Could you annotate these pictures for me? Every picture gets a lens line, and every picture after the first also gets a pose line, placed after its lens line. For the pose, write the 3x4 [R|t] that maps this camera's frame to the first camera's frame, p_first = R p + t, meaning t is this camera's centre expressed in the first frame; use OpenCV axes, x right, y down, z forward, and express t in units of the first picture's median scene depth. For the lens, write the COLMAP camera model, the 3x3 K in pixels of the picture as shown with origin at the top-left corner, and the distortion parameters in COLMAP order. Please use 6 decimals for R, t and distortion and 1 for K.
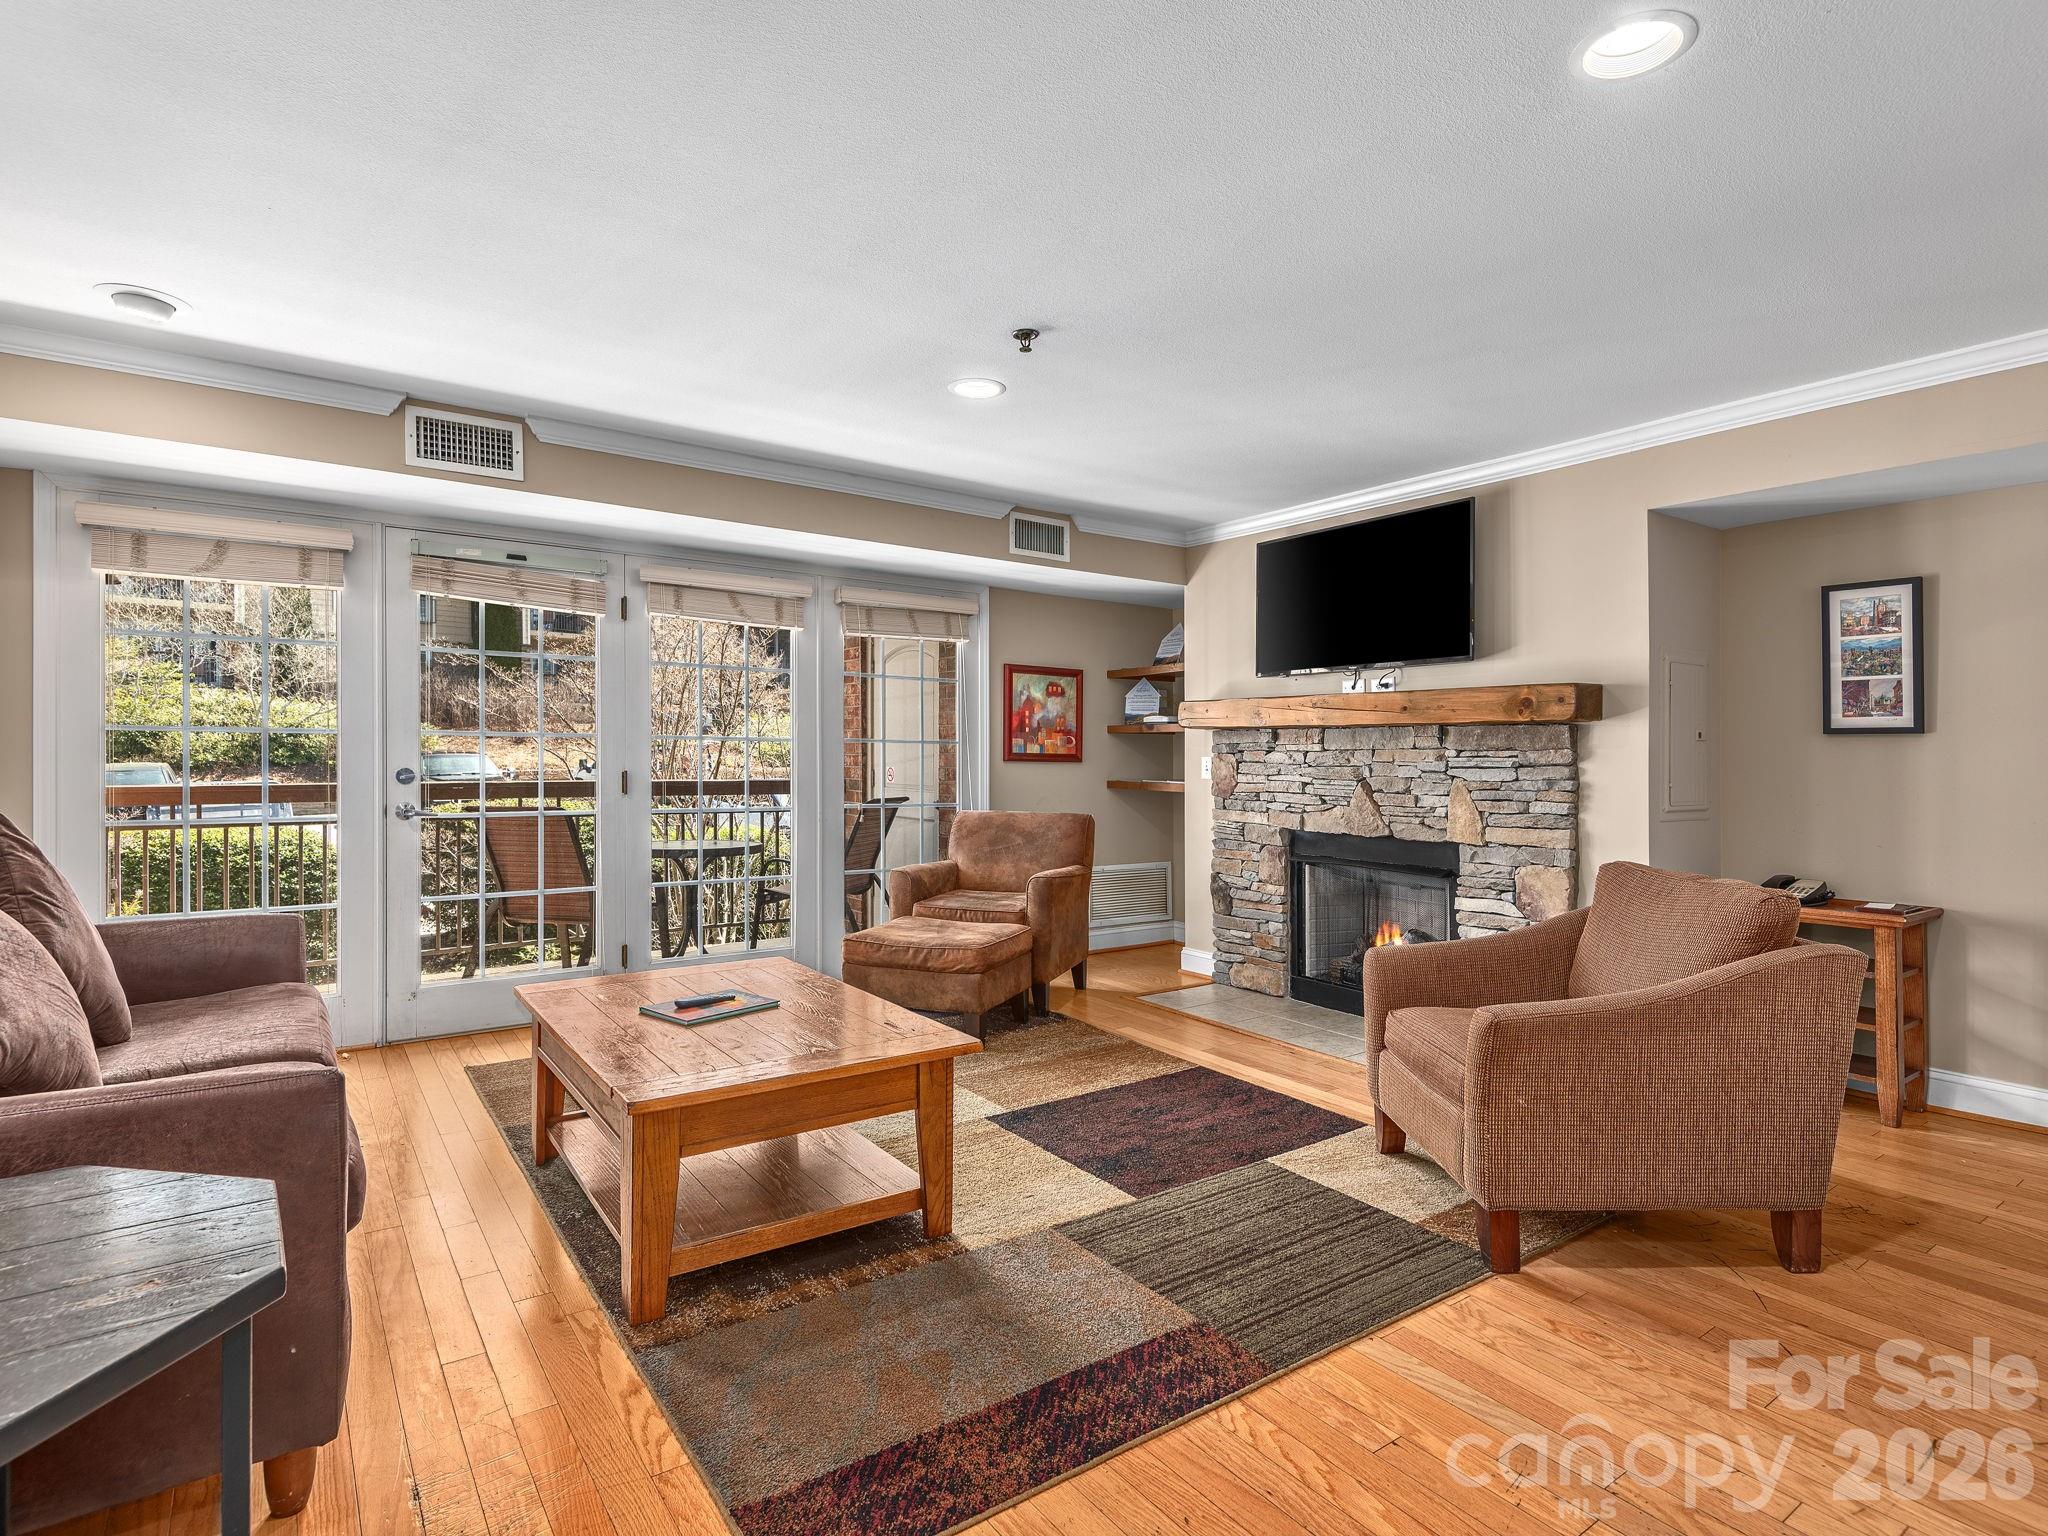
lens RADIAL K [[1063.8, 0, 1024.8], [0, 1063.8, 746.3], [0, 0, 1]] dist [-0.007894, -0.003146]
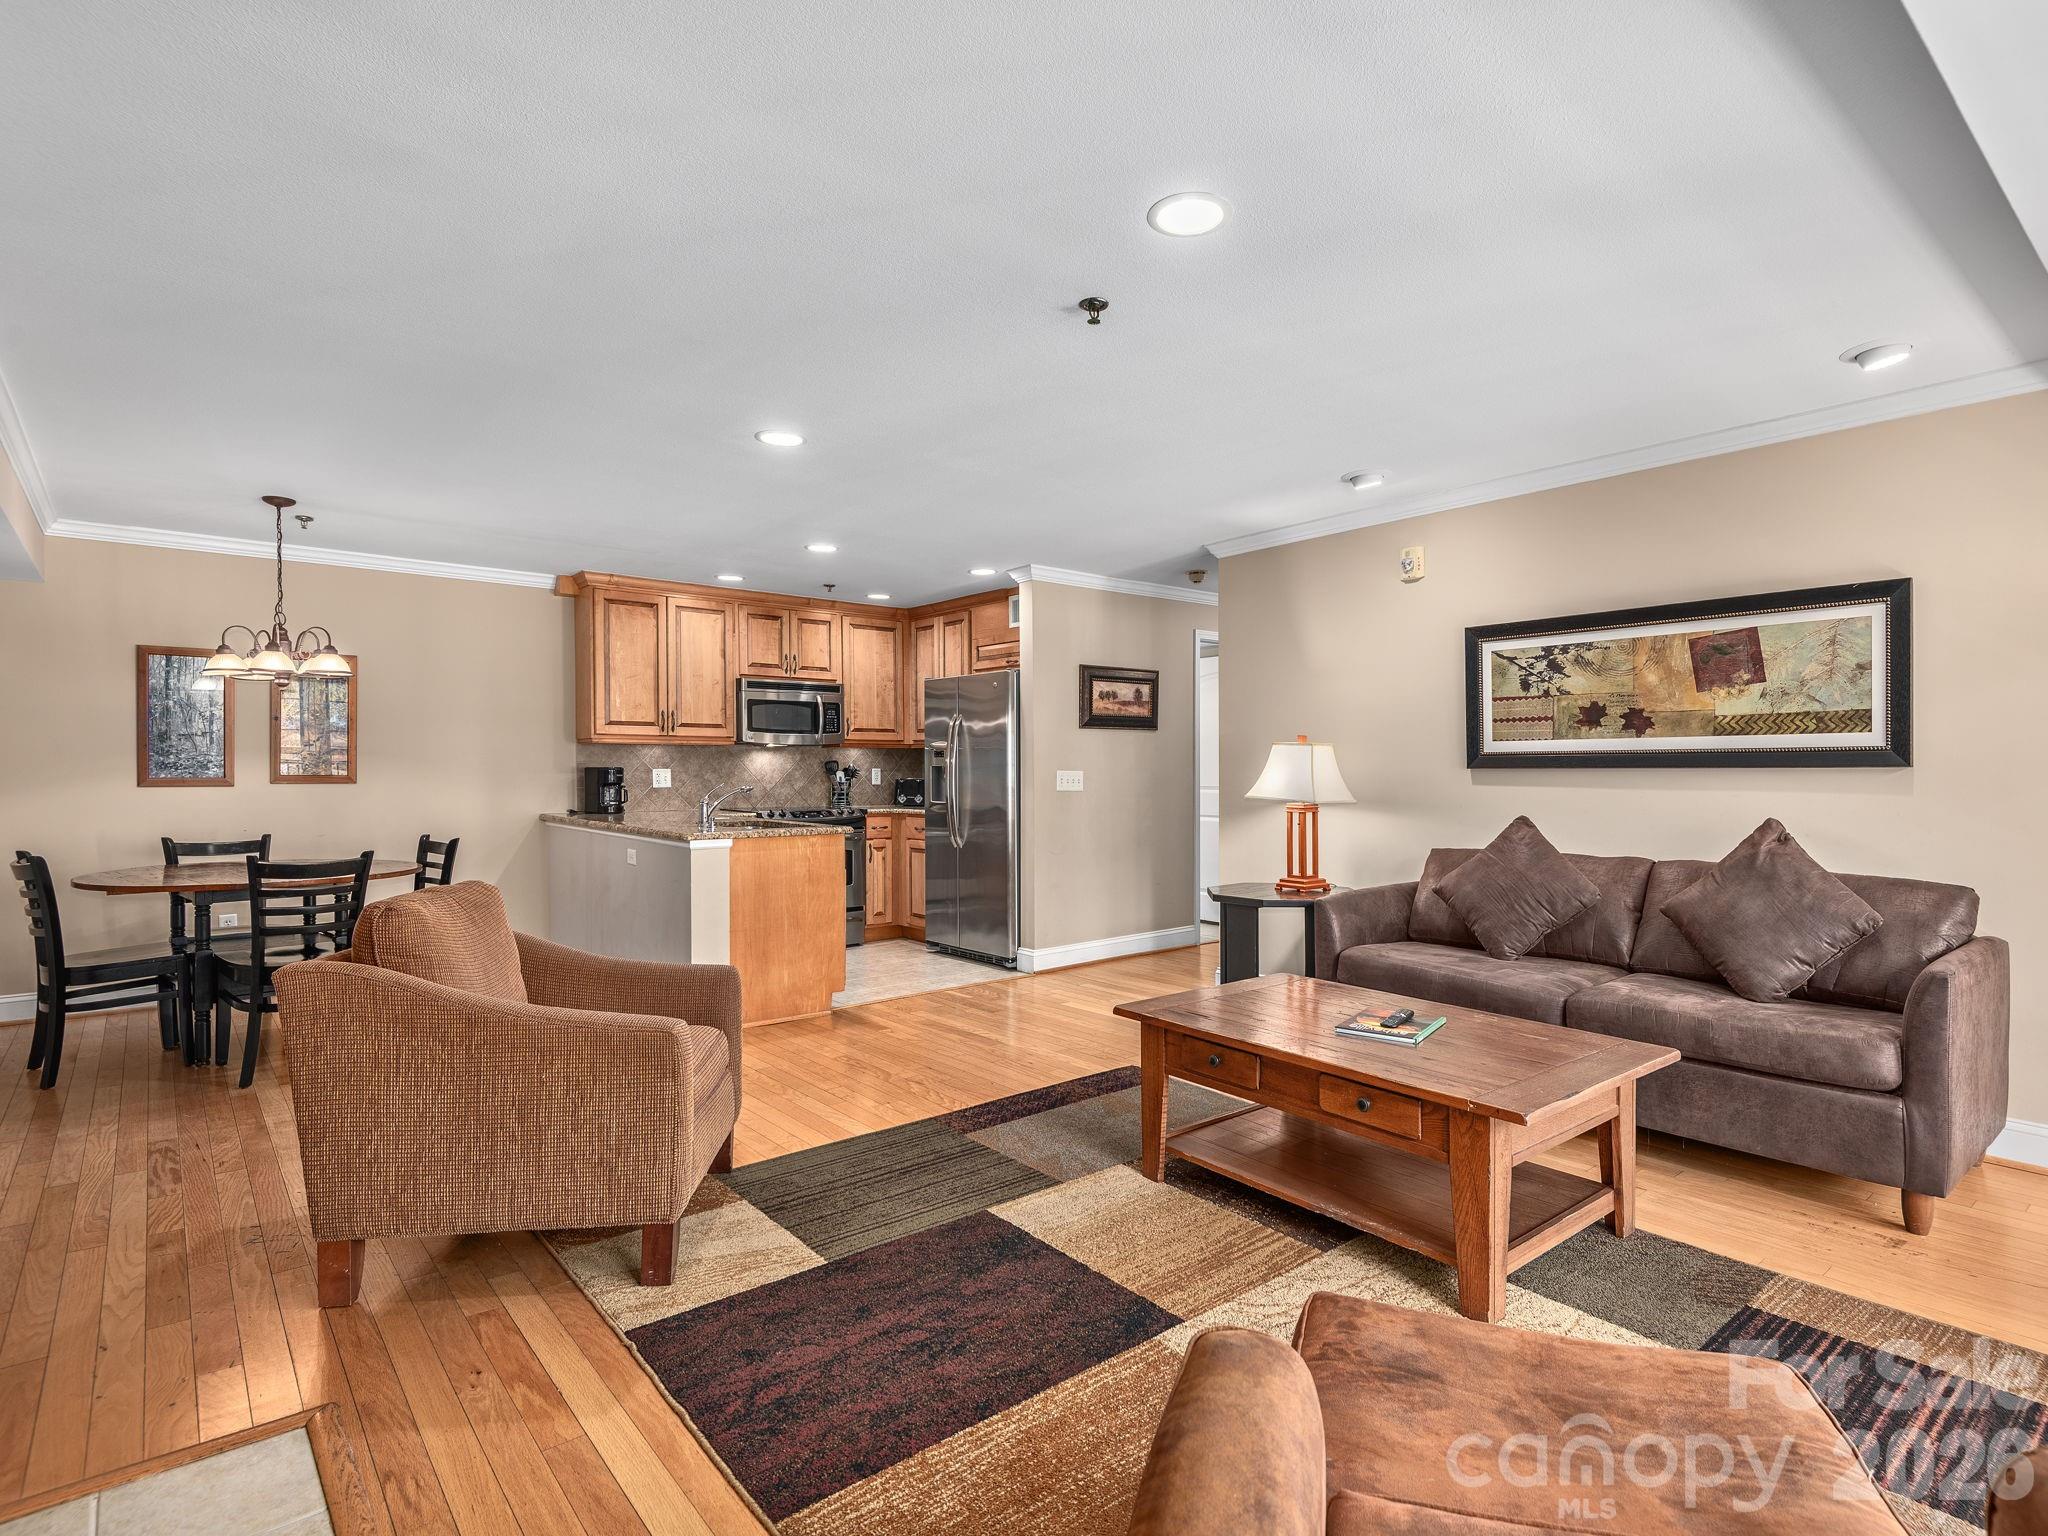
lens RADIAL K [[1063.8, 0, 961.6], [0, 1063.8, 787.6], [0, 0, 1]] dist [-0.007894, -0.003146]
pose [[-0.999940, -0.008945, -0.006274, 0.077823], [-0.009026, 0.999875, 0.012953, 0.003068], [0.006158, 0.013009, -0.999896, 1.123597]]
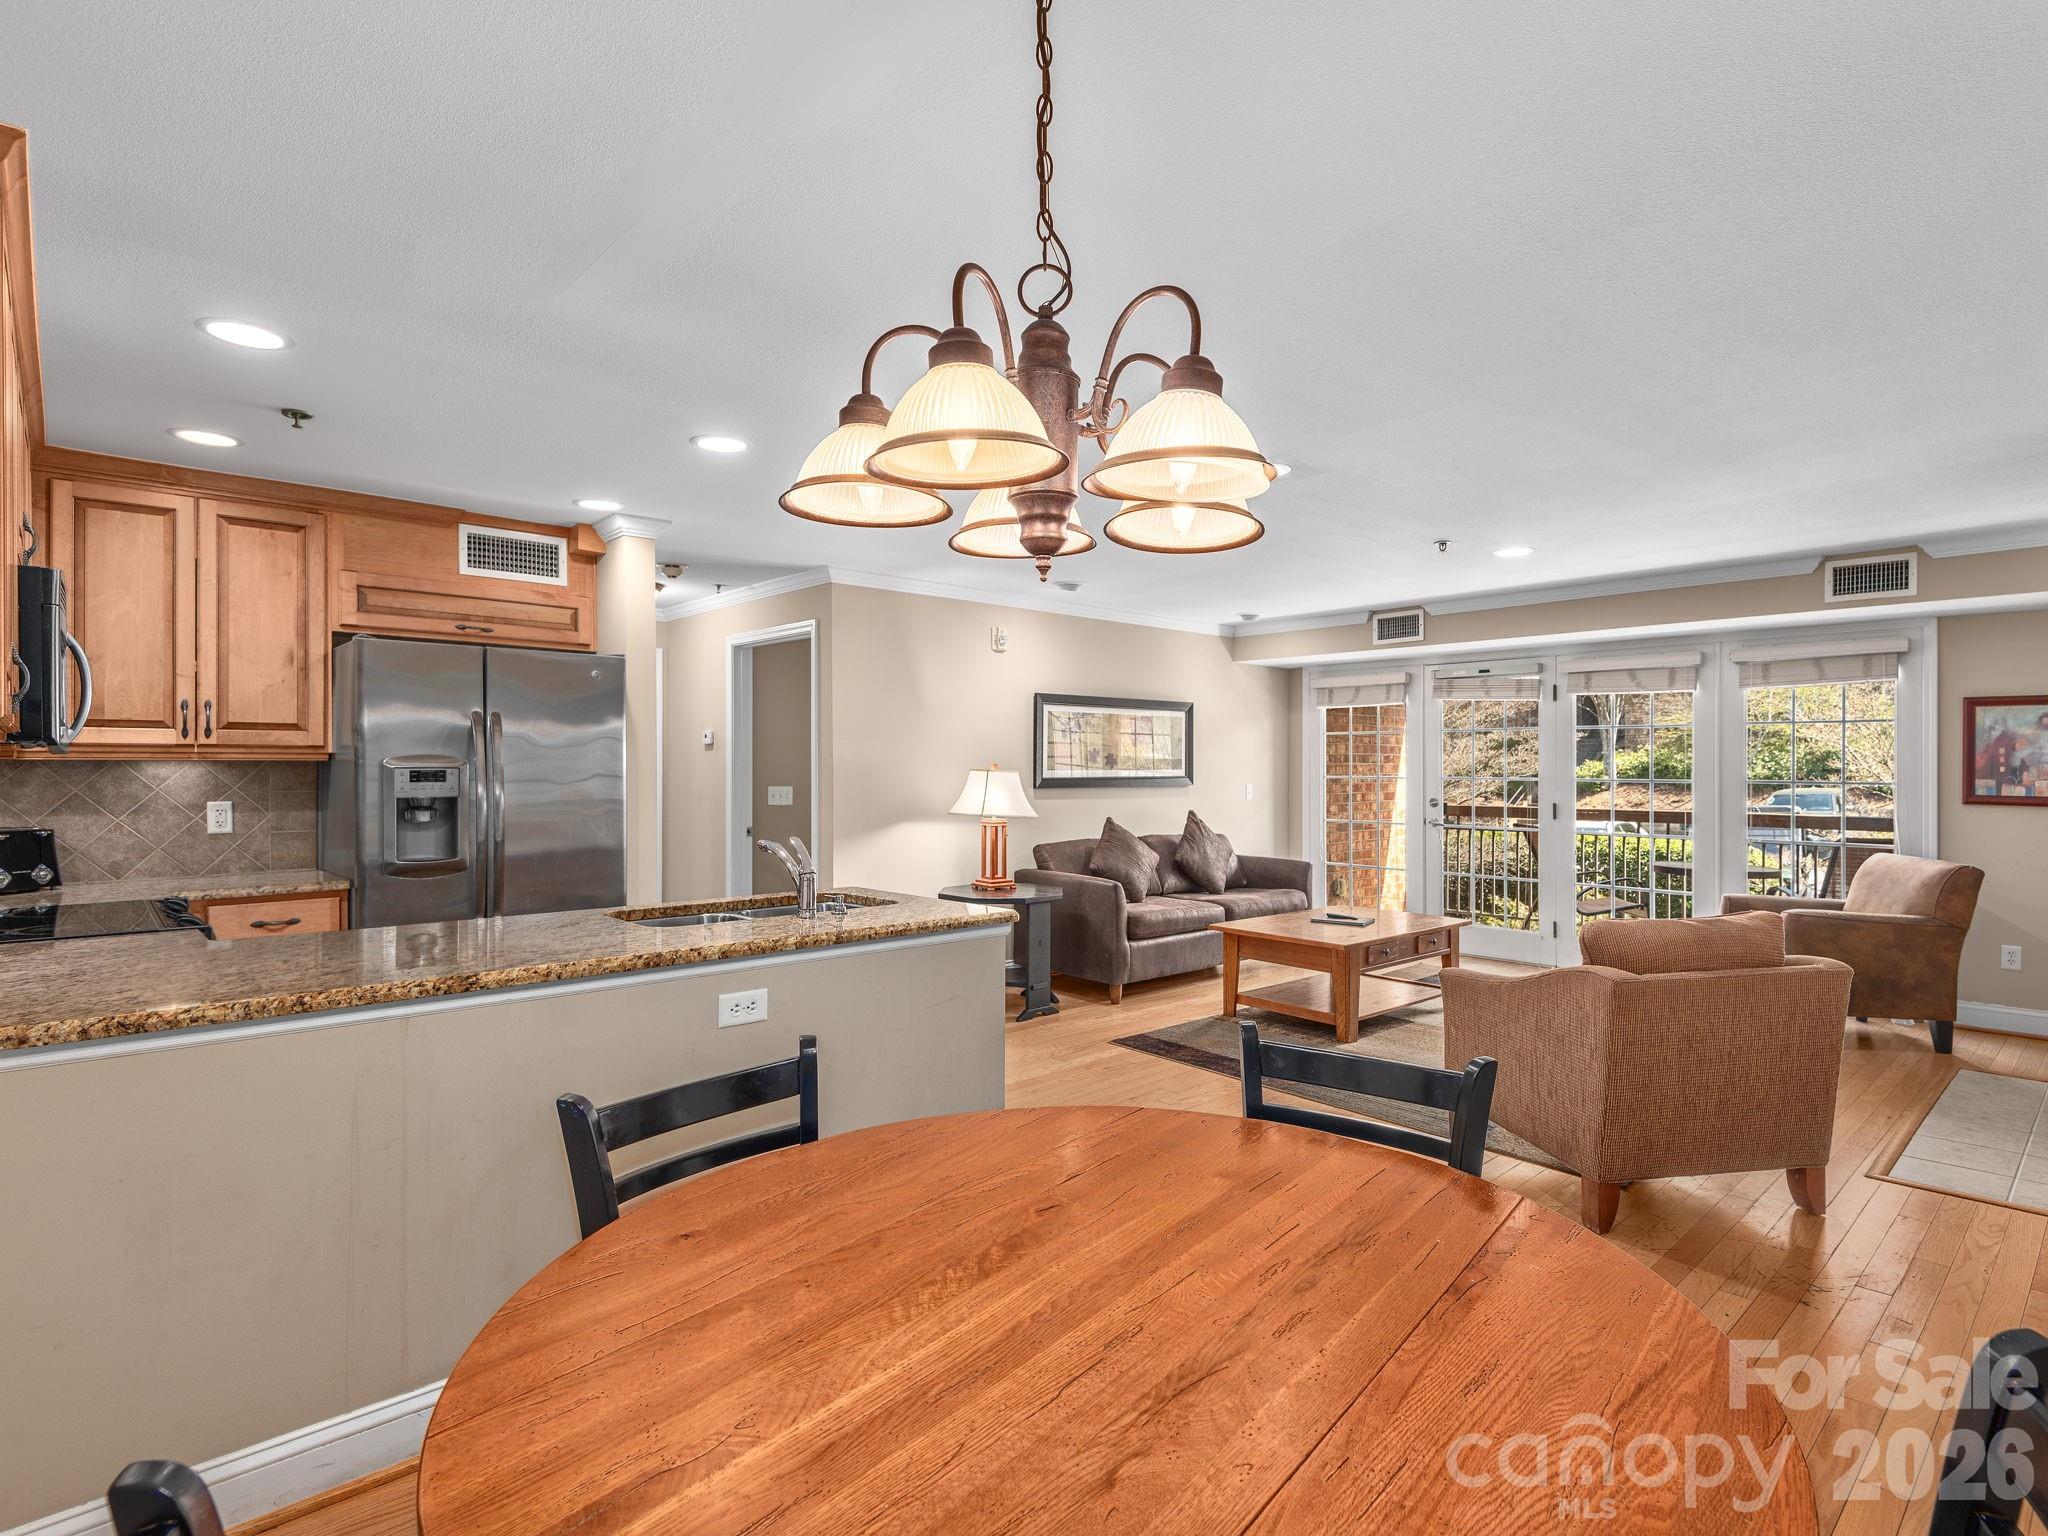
lens RADIAL K [[1063.8, 0, 1025.3], [0, 1063.8, 754.2], [0, 0, 1]] dist [-0.007894, -0.003146]
pose [[0.126581, -0.023657, -0.991674, 0.928445], [0.008119, 0.999707, -0.022812, -0.017515], [0.991923, -0.005164, 0.126736, 0.082165]]
